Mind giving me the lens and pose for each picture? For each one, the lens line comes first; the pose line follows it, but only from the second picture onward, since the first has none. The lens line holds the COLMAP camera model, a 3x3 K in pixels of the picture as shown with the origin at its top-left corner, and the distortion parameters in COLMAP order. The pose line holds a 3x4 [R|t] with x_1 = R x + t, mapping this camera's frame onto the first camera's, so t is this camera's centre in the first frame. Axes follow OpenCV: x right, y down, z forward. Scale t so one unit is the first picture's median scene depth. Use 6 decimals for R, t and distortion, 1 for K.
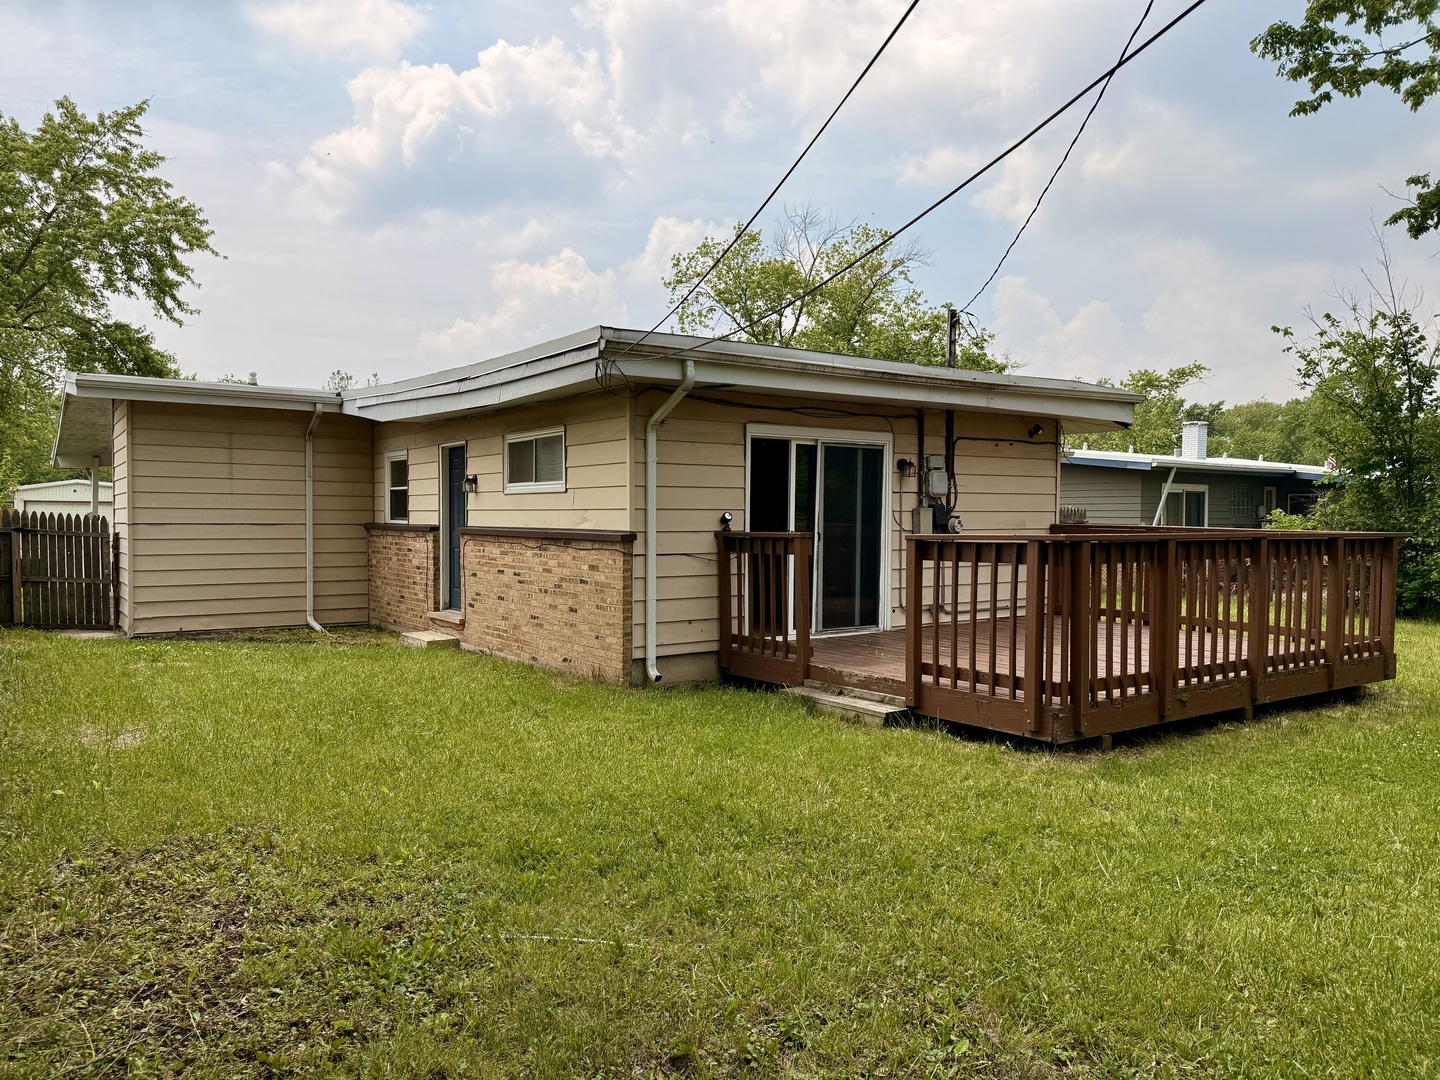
lens RADIAL K [[1008.9, 0, 729.8], [0, 1008.9, 545.7], [0, 0, 1]] dist [0.057401, -0.052343]
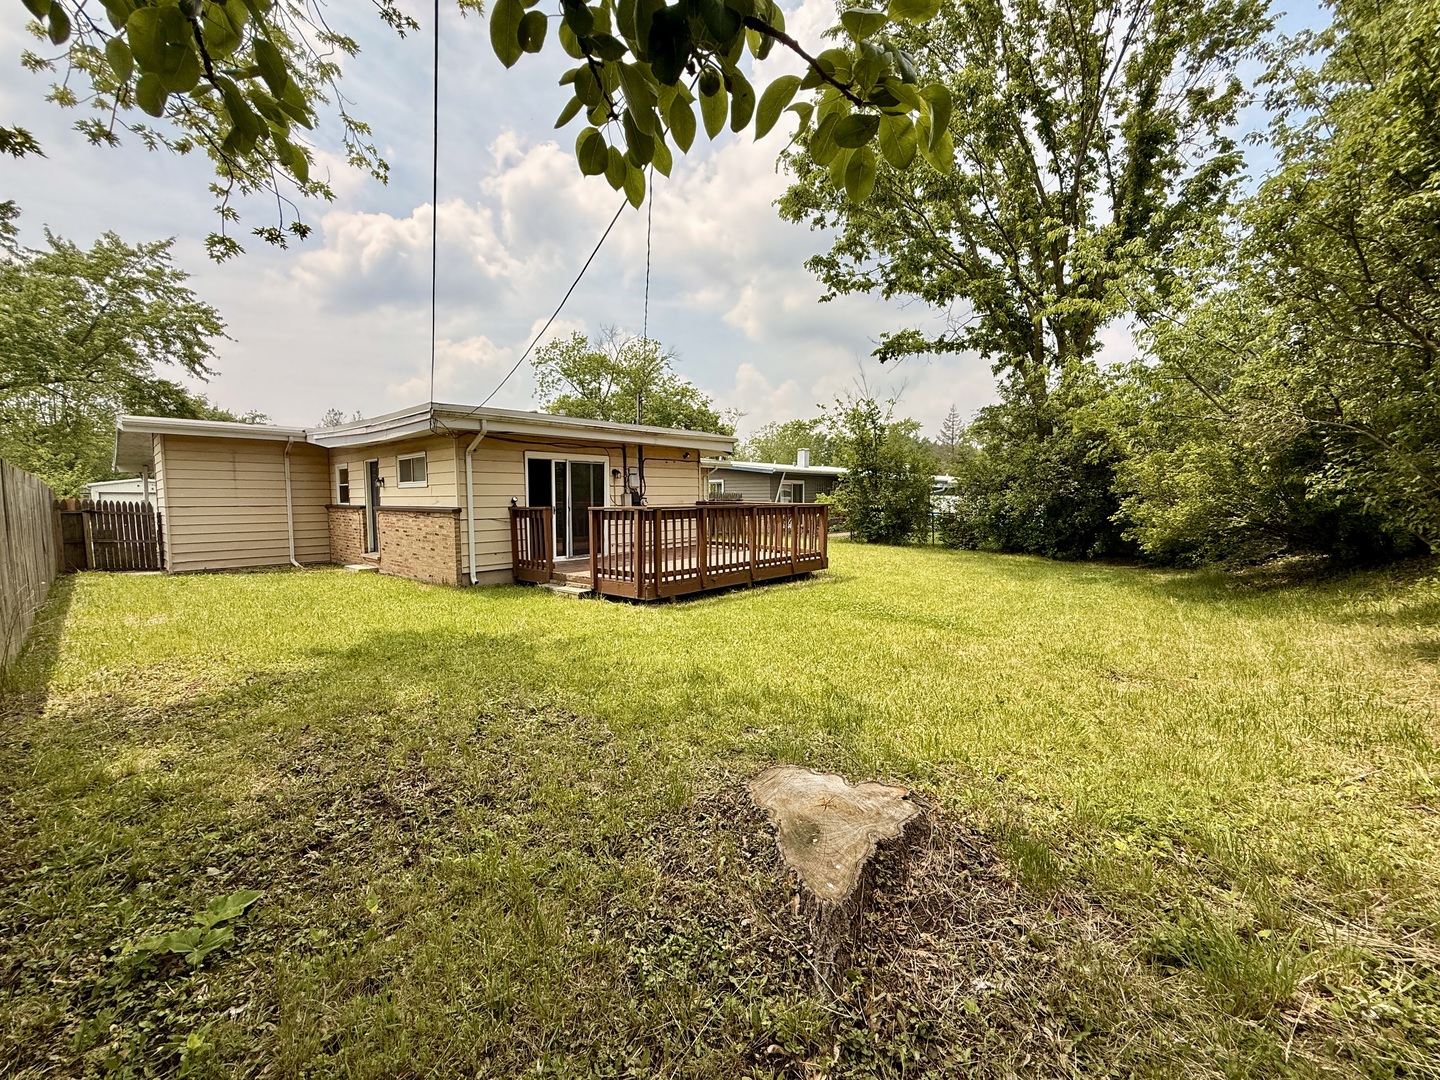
lens RADIAL K [[573.1, 0, 717.9], [0, 573.1, 542.0], [0, 0, 1]] dist [-0.001886, 0.001862]
pose [[0.976996, -0.025948, 0.211674, 0.098206], [0.015626, 0.998612, 0.050293, 0.002733], [-0.212685, -0.045828, 0.976045, -0.116855]]
